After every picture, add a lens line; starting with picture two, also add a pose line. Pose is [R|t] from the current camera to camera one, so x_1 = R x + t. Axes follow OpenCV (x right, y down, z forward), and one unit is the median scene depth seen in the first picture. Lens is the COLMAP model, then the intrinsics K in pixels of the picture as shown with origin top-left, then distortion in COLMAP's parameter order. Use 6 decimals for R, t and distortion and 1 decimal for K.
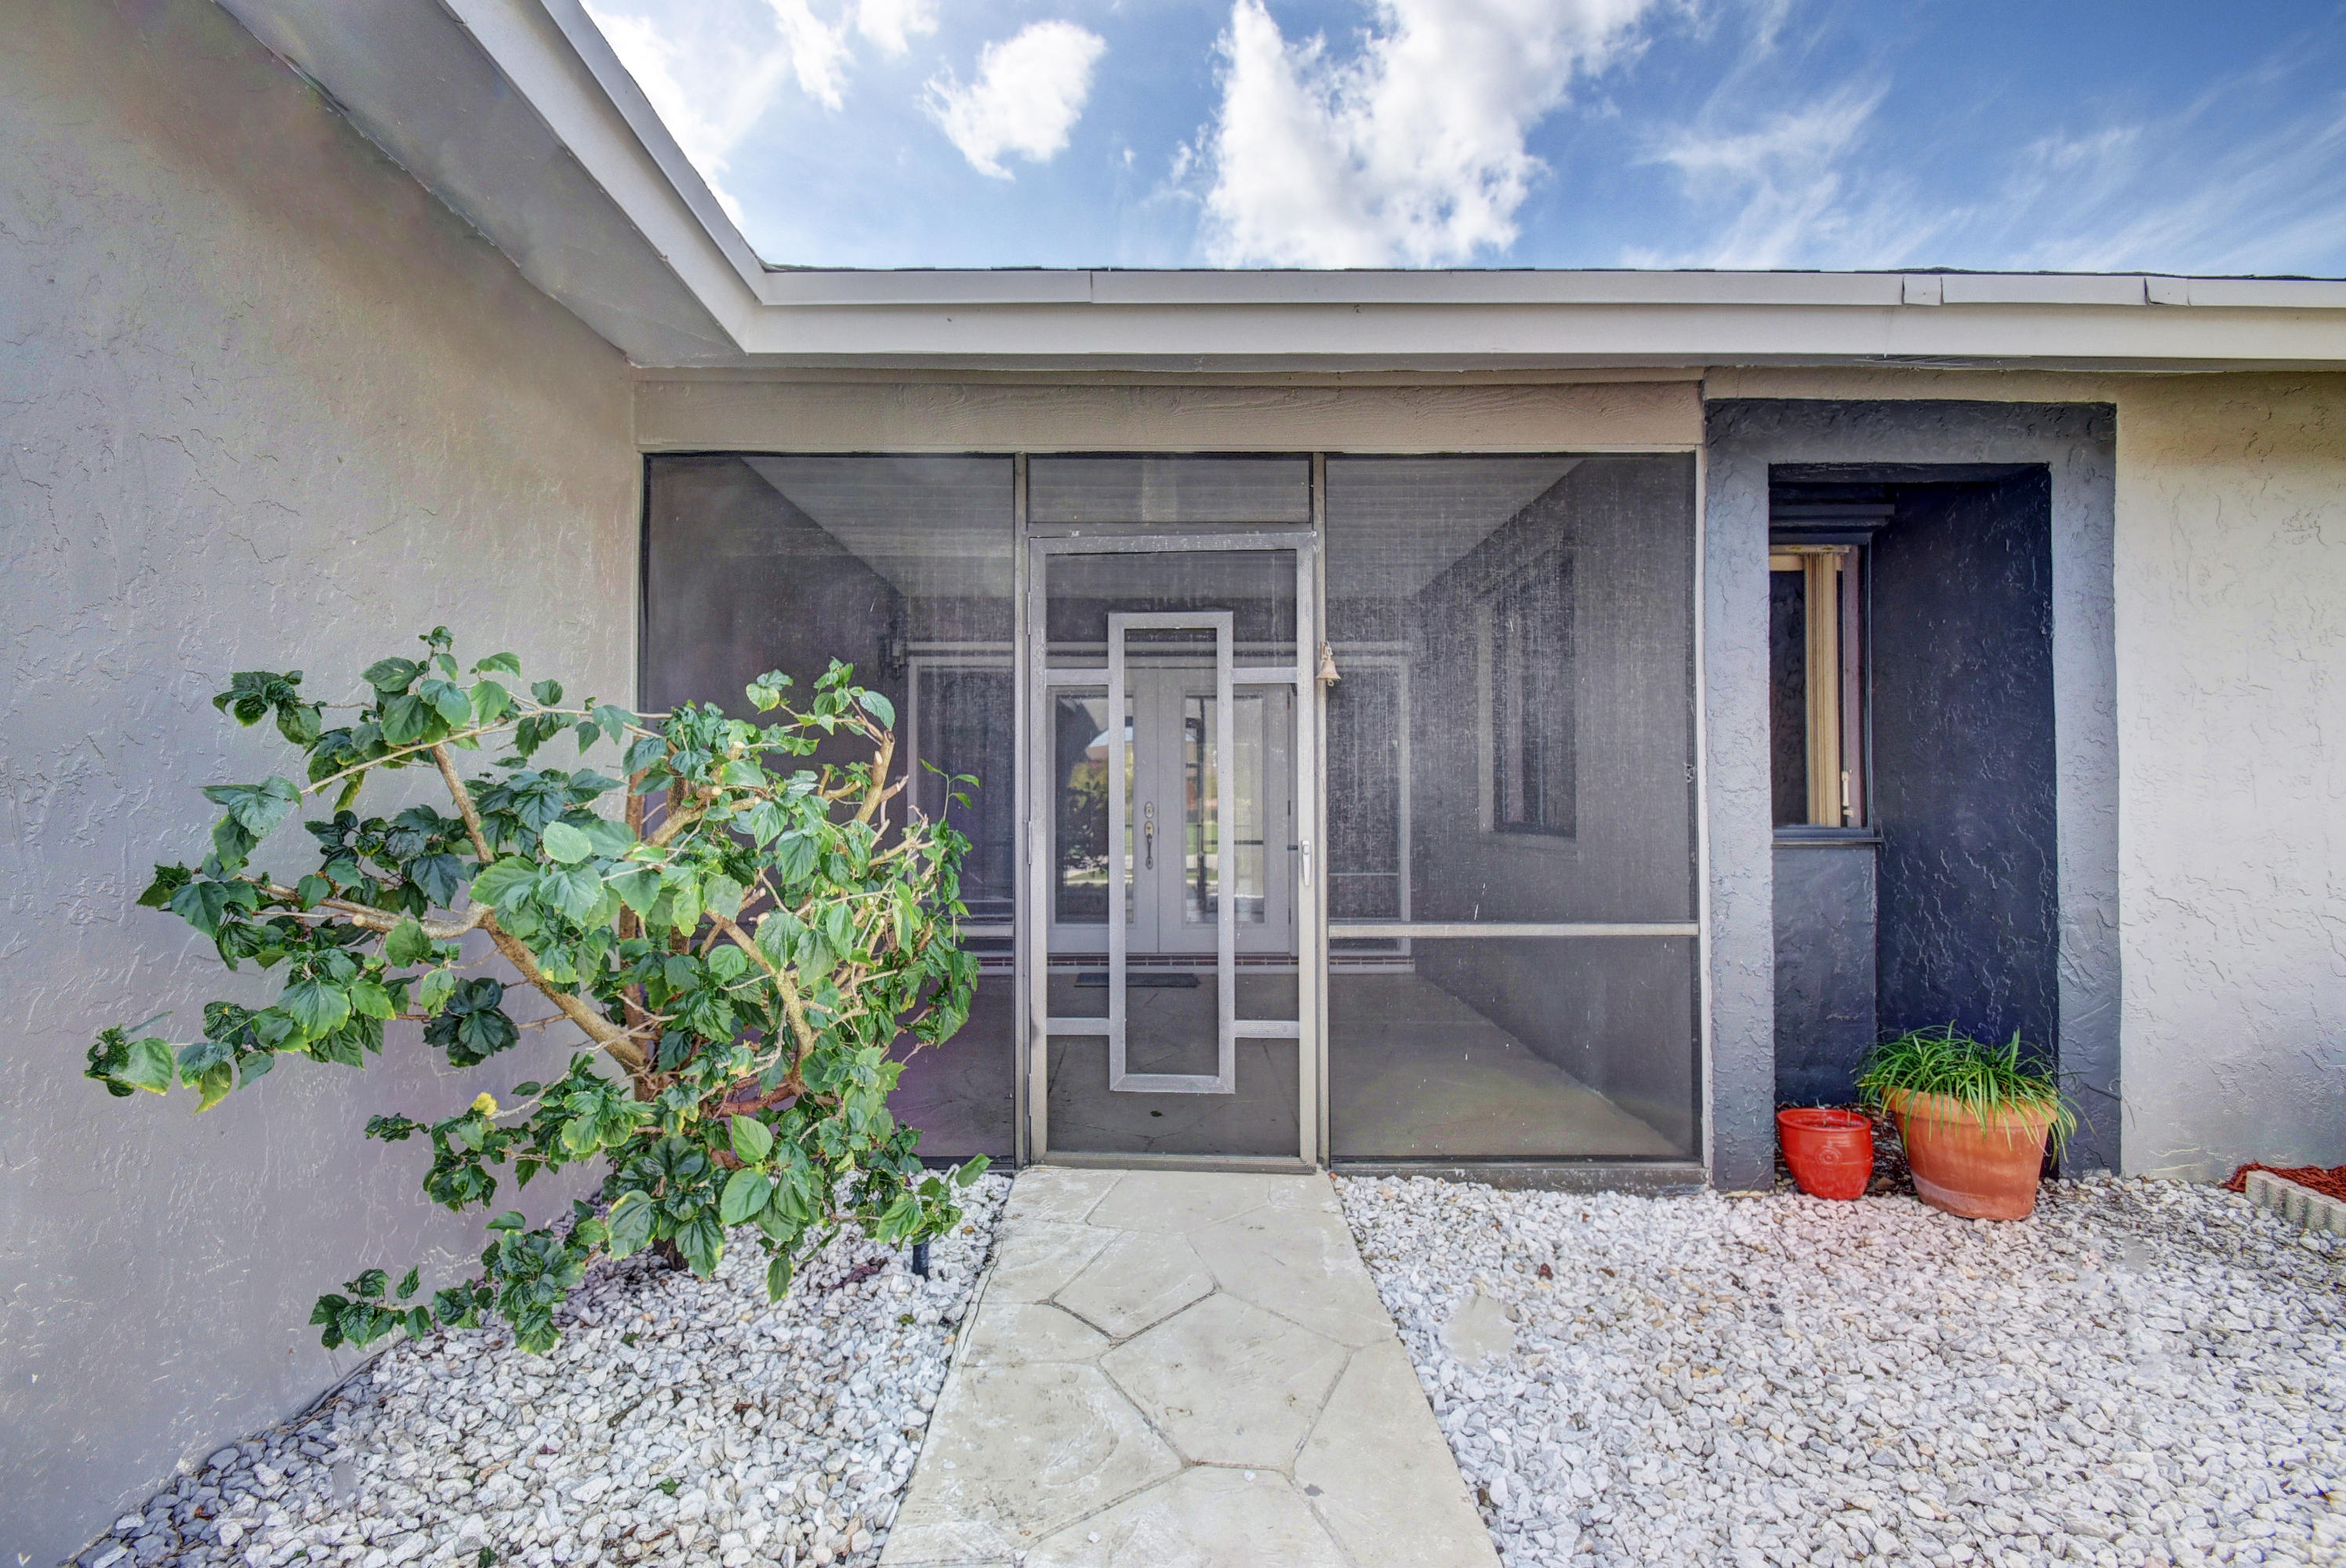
lens RADIAL K [[1037.3, 0, 1173.0], [0, 1037.3, 784.0], [0, 0, 1]] dist [0.008403, -0.000542]
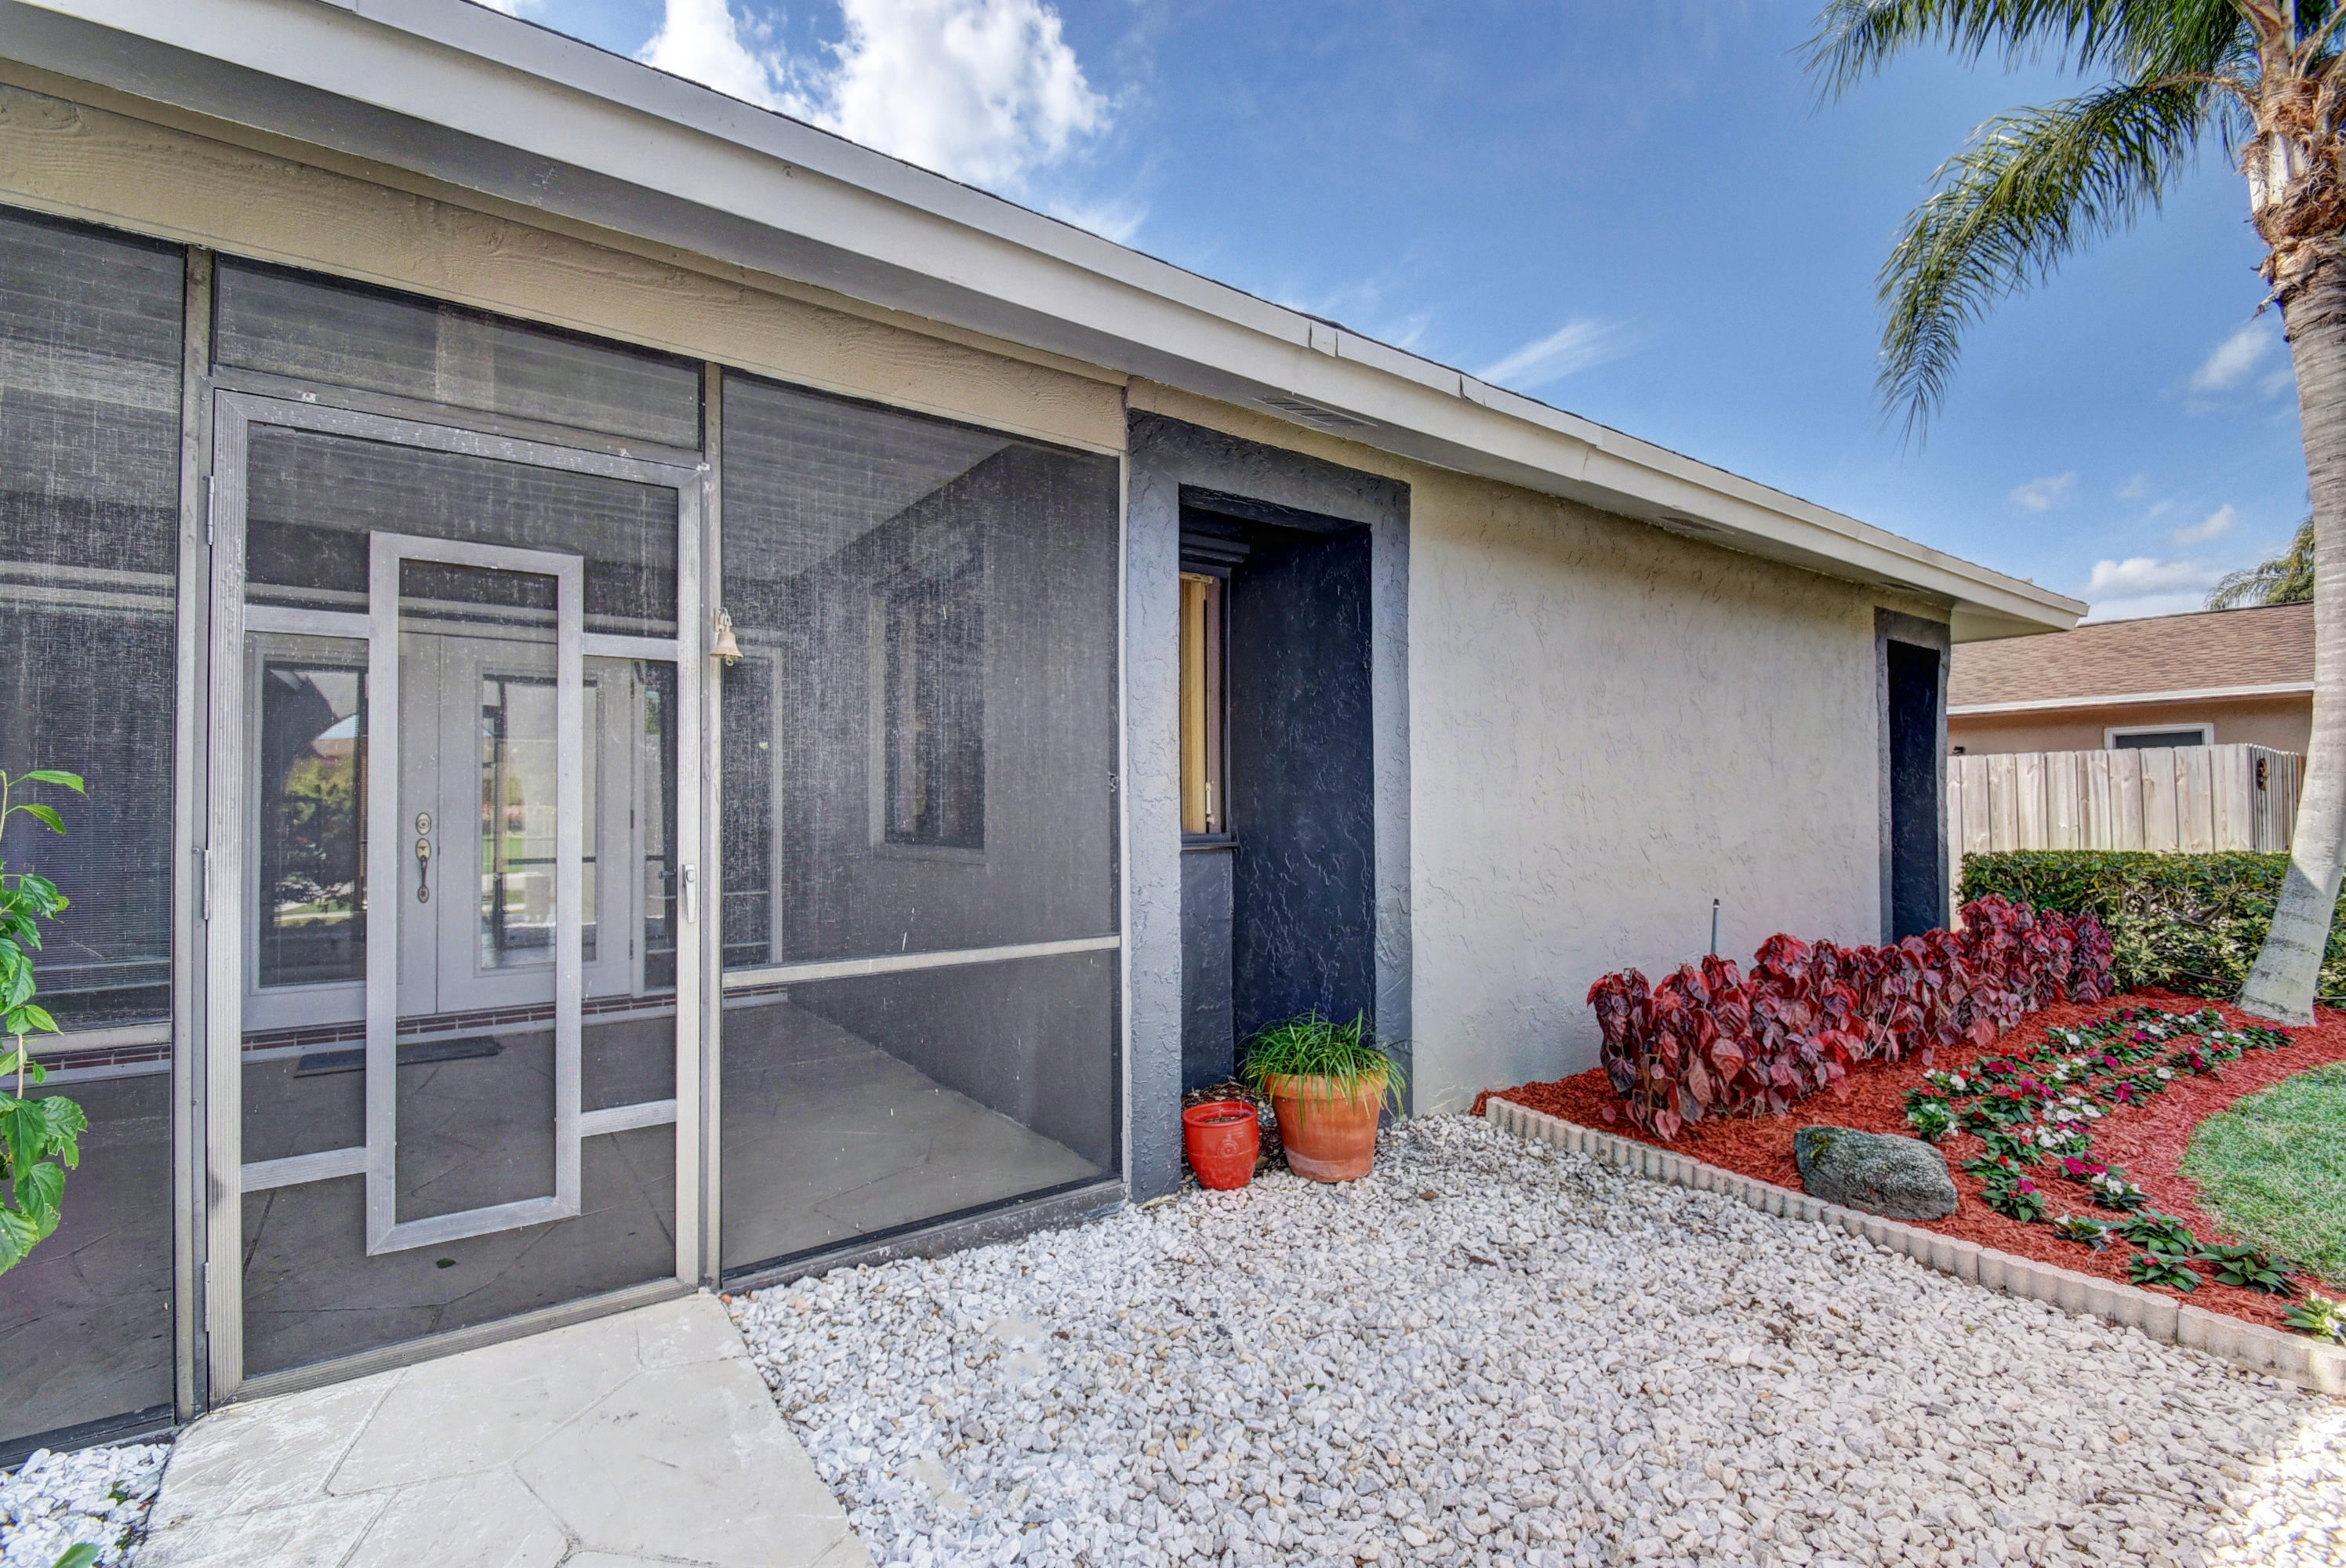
lens RADIAL K [[1045.7, 0, 1173.0], [0, 1045.7, 784.0], [0, 0, 1]] dist [0.016775, -0.017857]
pose [[0.823636, 0.009880, 0.567032, -0.018314], [-0.006278, 0.999946, -0.008303, -0.001217], [-0.567084, 0.003279, 0.823654, 0.159398]]
